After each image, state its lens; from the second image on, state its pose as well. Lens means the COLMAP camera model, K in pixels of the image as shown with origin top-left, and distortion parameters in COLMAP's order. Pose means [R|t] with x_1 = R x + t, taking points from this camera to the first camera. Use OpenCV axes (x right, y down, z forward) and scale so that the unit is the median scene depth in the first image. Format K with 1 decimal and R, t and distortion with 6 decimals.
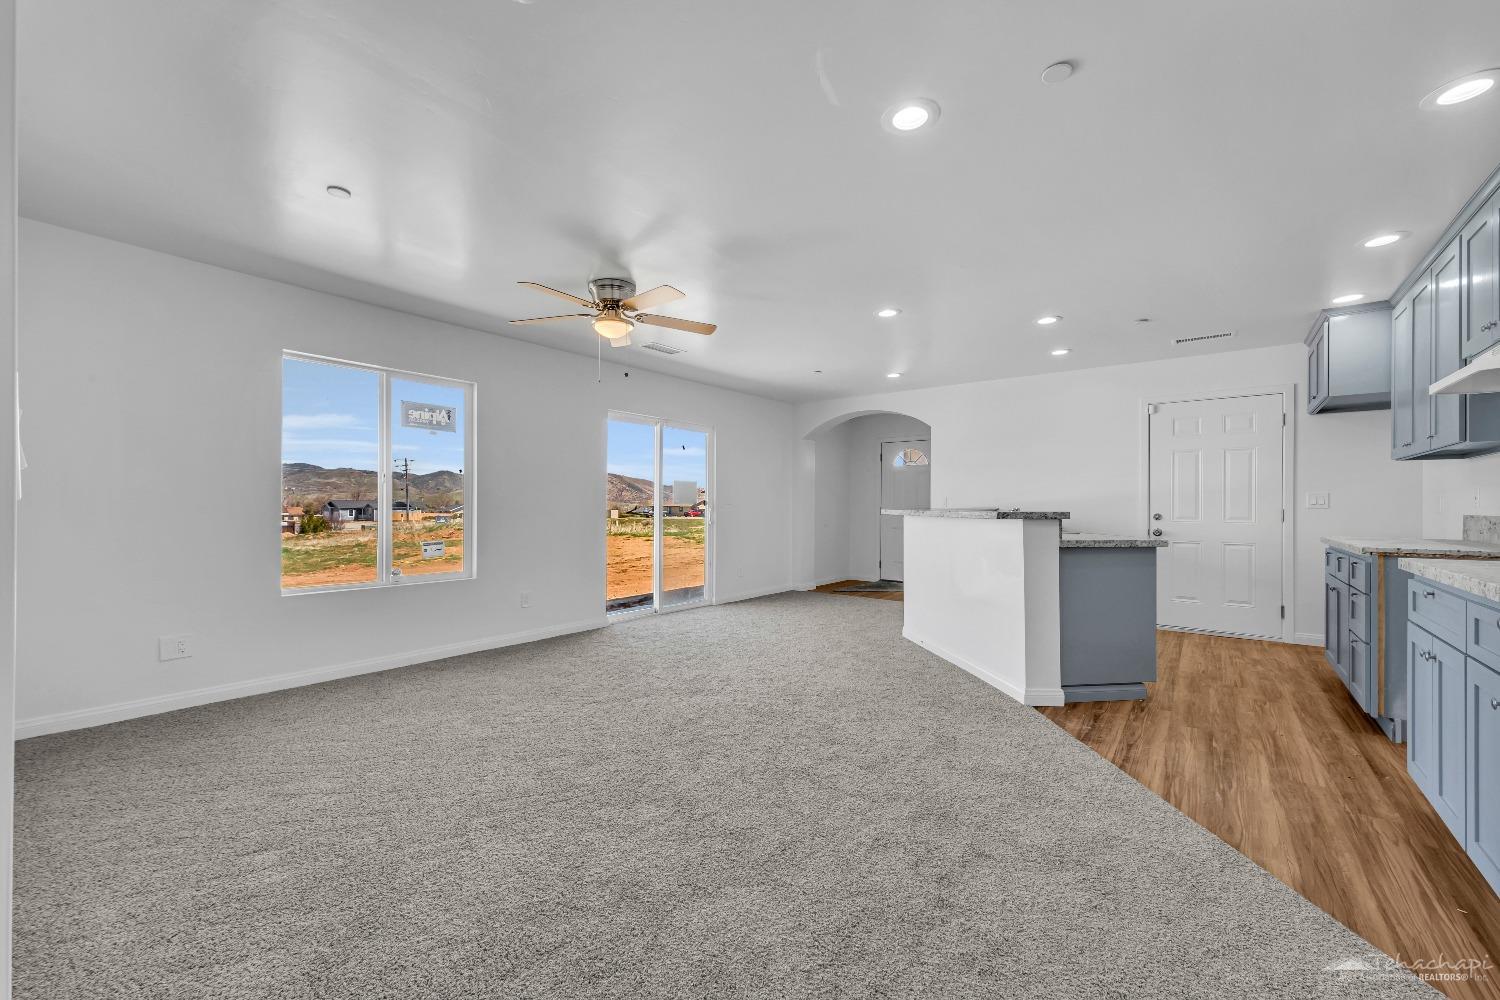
lens RADIAL K [[602.8, 0, 748.2], [0, 602.8, 504.6], [0, 0, 1]] dist [-0.000698, -0.000239]
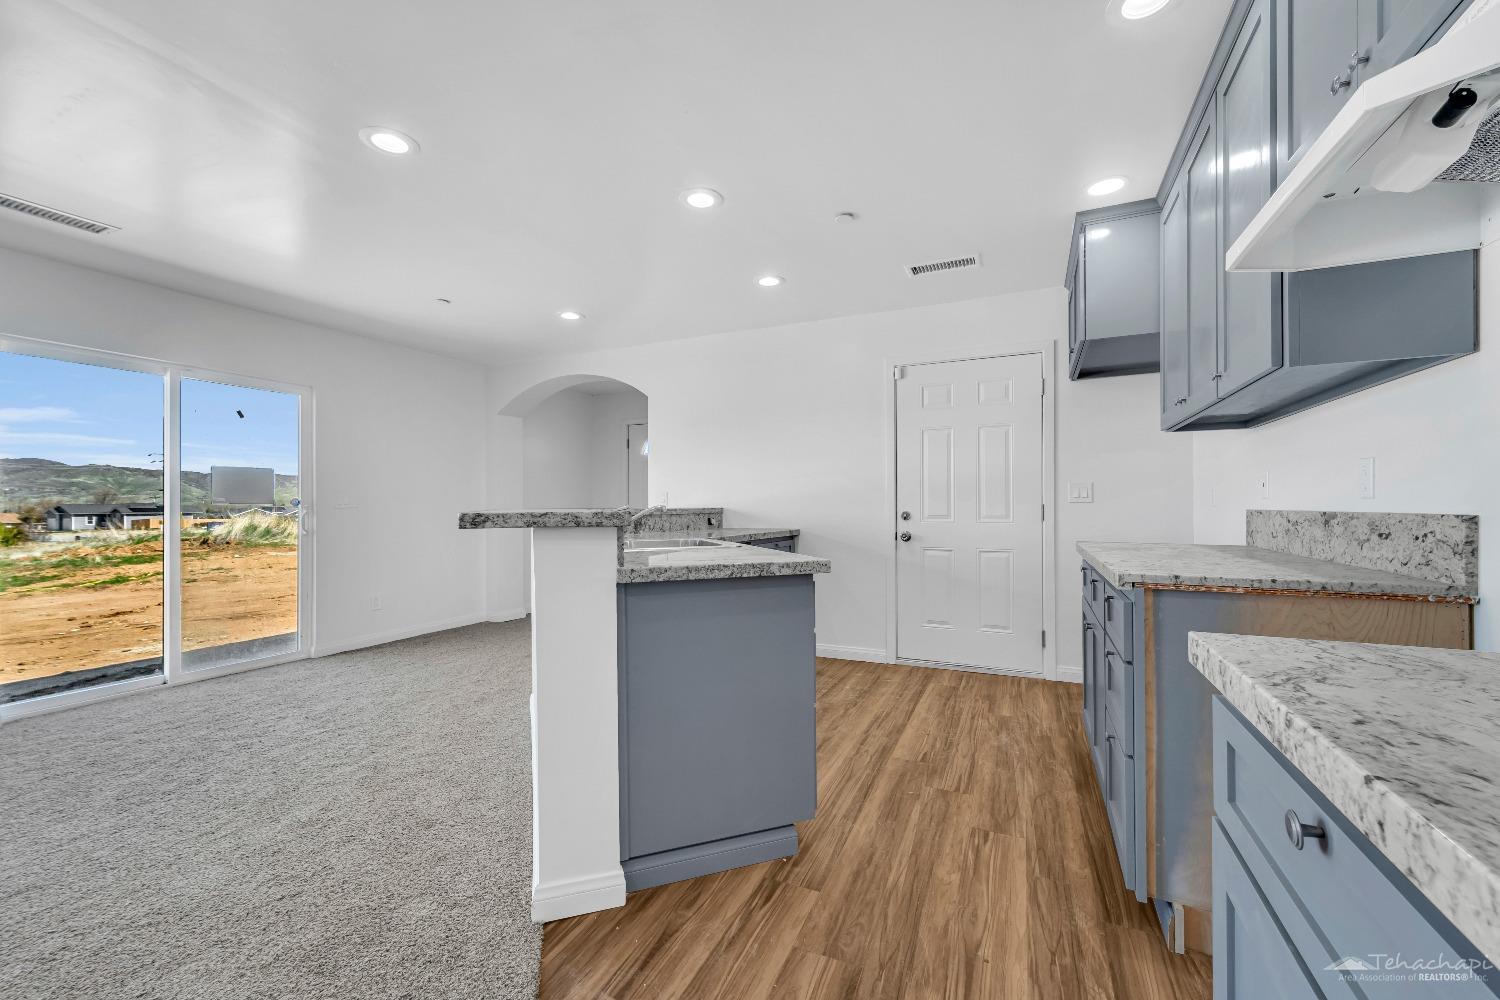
lens RADIAL K [[593.8, 0, 767.3], [0, 593.8, 505.2], [0, 0, 1]] dist [0.002188, 0.000056]
pose [[0.971387, -0.008583, 0.237349, 0.440653], [0.008405, 0.999963, 0.001762, 0.005836], [-0.237355, 0.000283, 0.971423, 0.419053]]
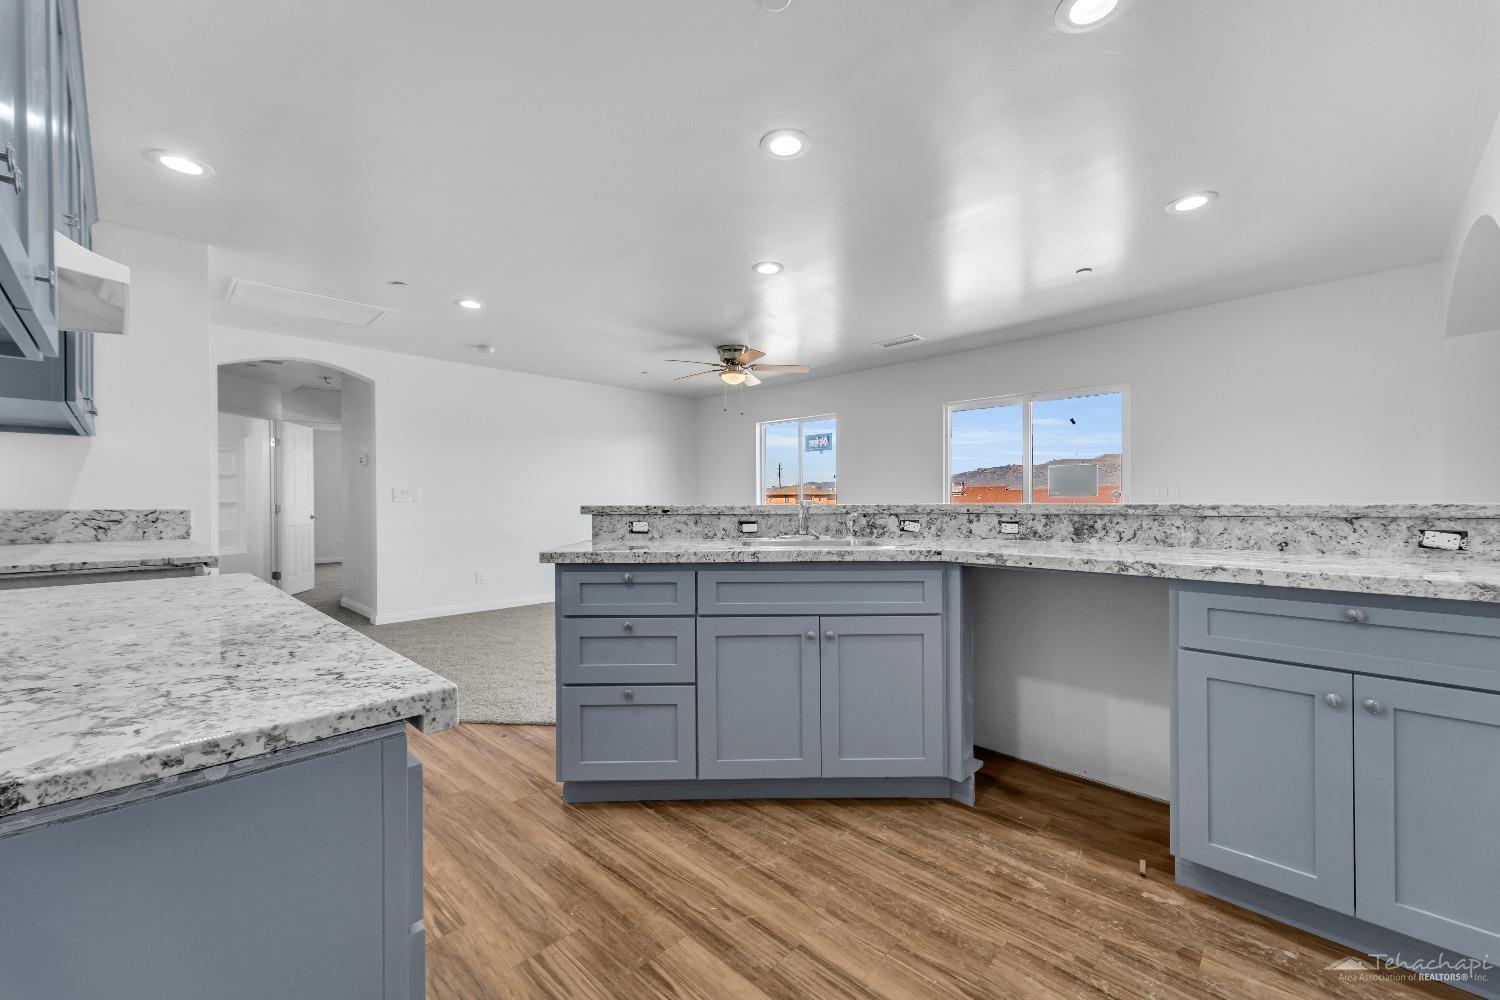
lens RADIAL K [[602.8, 0, 748.2], [0, 602.8, 504.6], [0, 0, 1]] dist [-0.000698, -0.000239]
pose [[-0.118363, 0.000826, -0.992970, 1.088547], [0.005433, 0.999985, 0.000184, 0.010023], [0.992956, -0.005373, -0.118365, 1.092594]]
